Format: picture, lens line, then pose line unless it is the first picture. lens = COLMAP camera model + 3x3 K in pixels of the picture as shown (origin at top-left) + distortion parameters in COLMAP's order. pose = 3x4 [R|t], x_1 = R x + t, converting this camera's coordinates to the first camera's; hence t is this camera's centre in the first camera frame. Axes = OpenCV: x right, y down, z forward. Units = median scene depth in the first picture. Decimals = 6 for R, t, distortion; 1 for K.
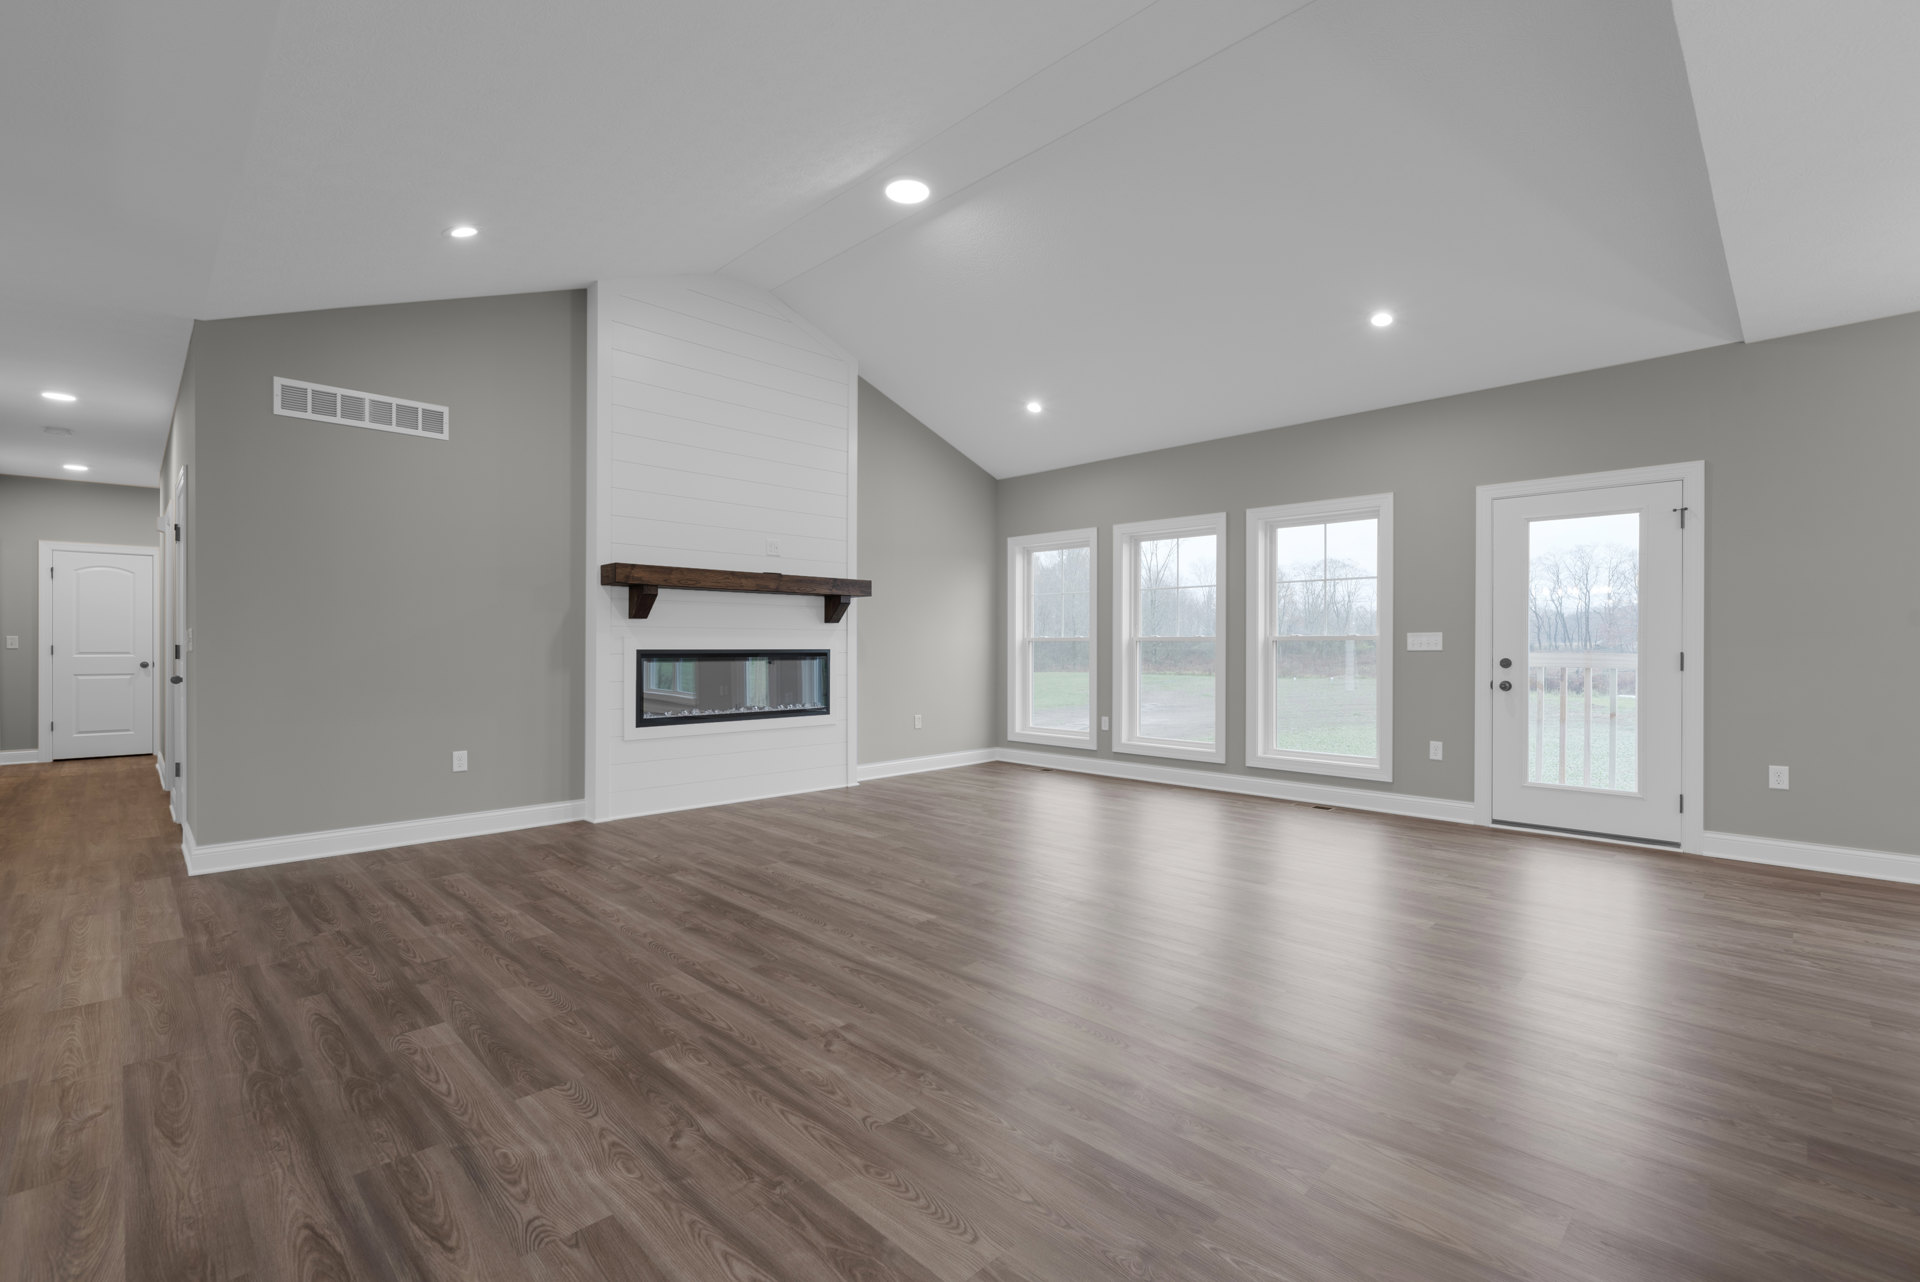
lens RADIAL K [[865.4, 0, 965.1], [0, 865.4, 643.5], [0, 0, 1]] dist [0.003973, -0.000138]
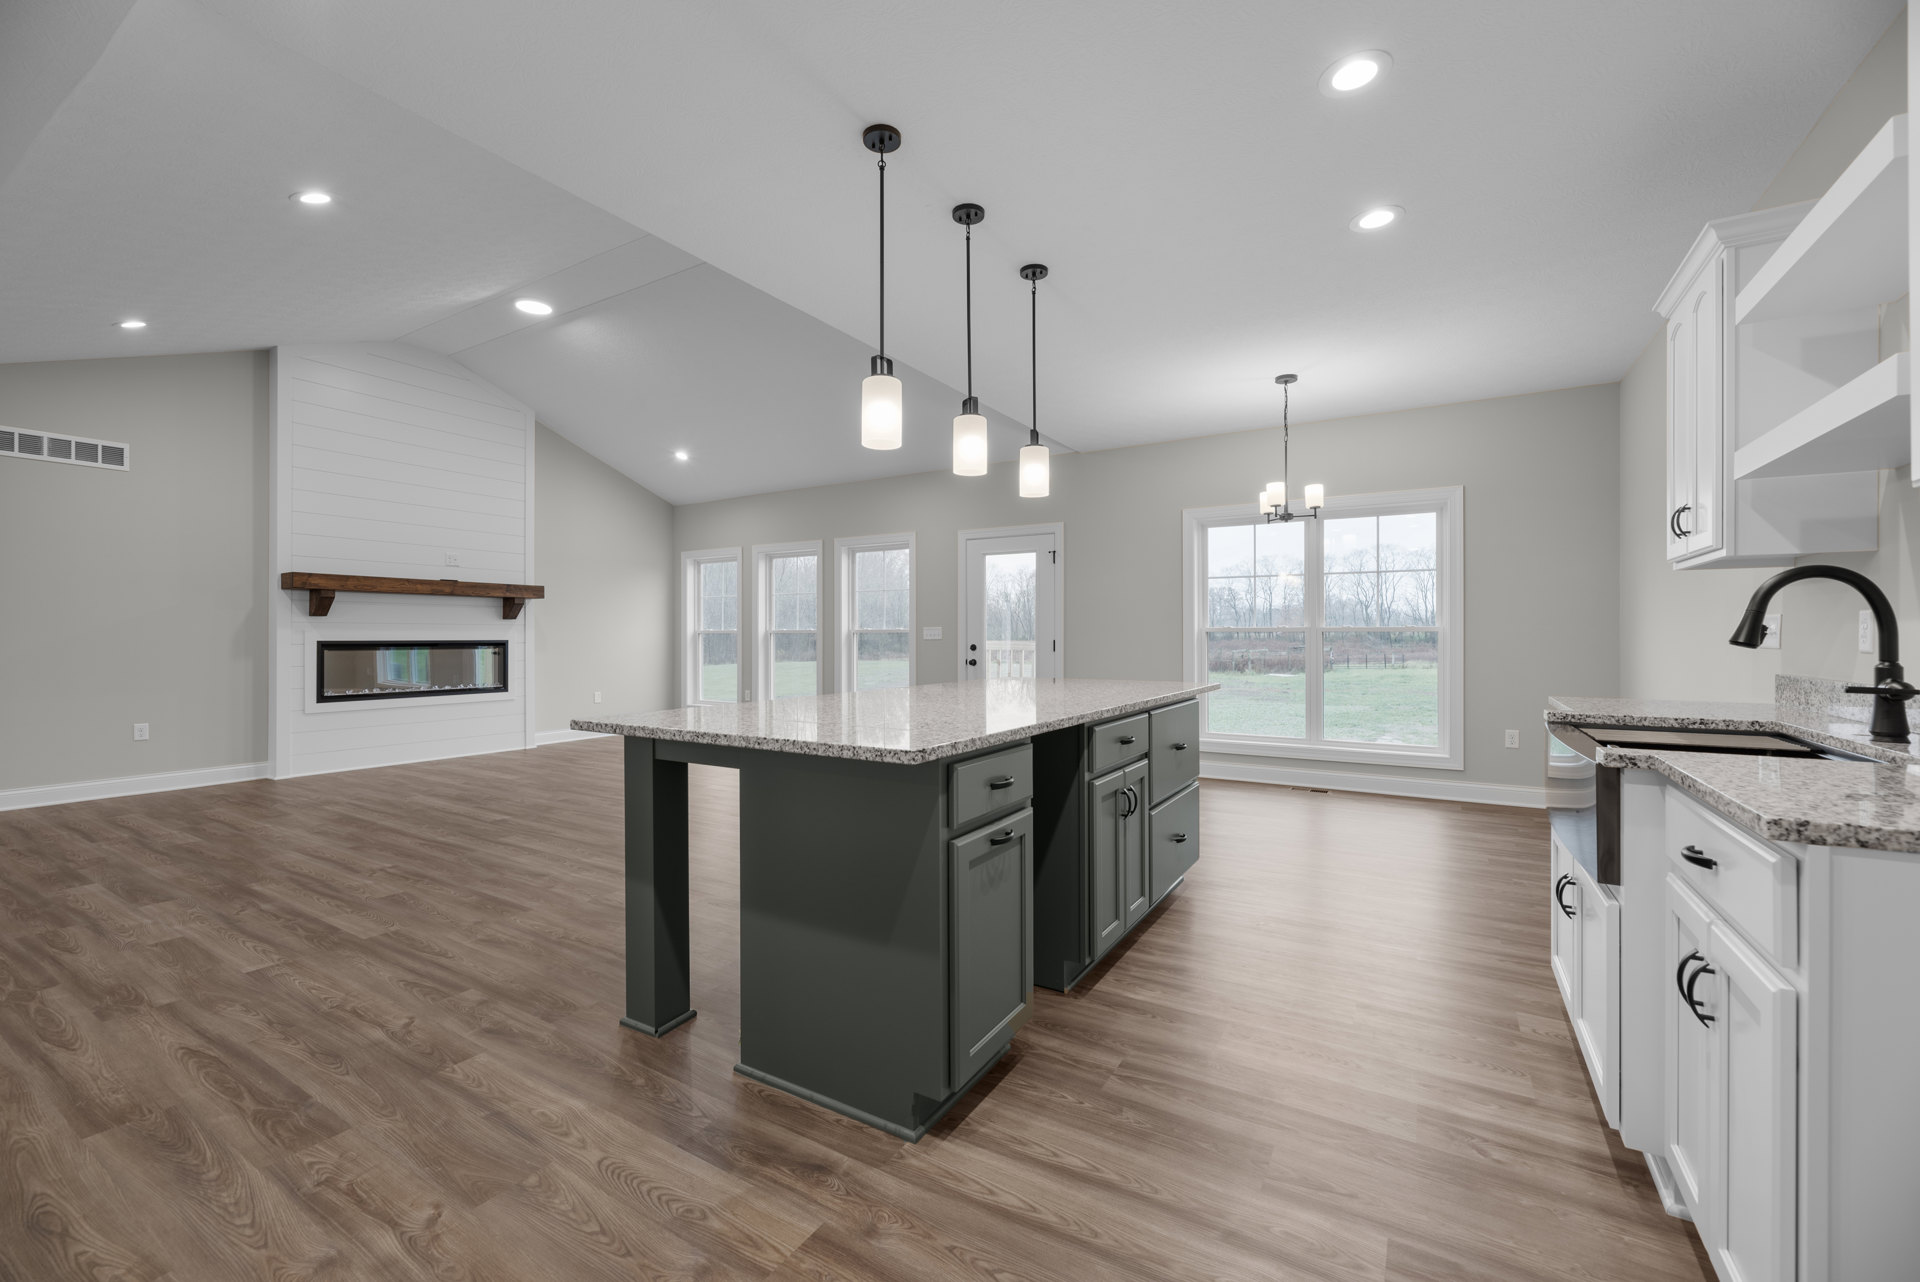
lens RADIAL K [[783.4, 0, 951.9], [0, 783.4, 634.7], [0, 0, 1]] dist [0.000812, 0.000261]
pose [[0.971894, -0.002312, 0.235407, 0.244523], [0.002351, 0.999997, 0.000117, 0.000082], [-0.235407, 0.000439, 0.971897, -0.315757]]
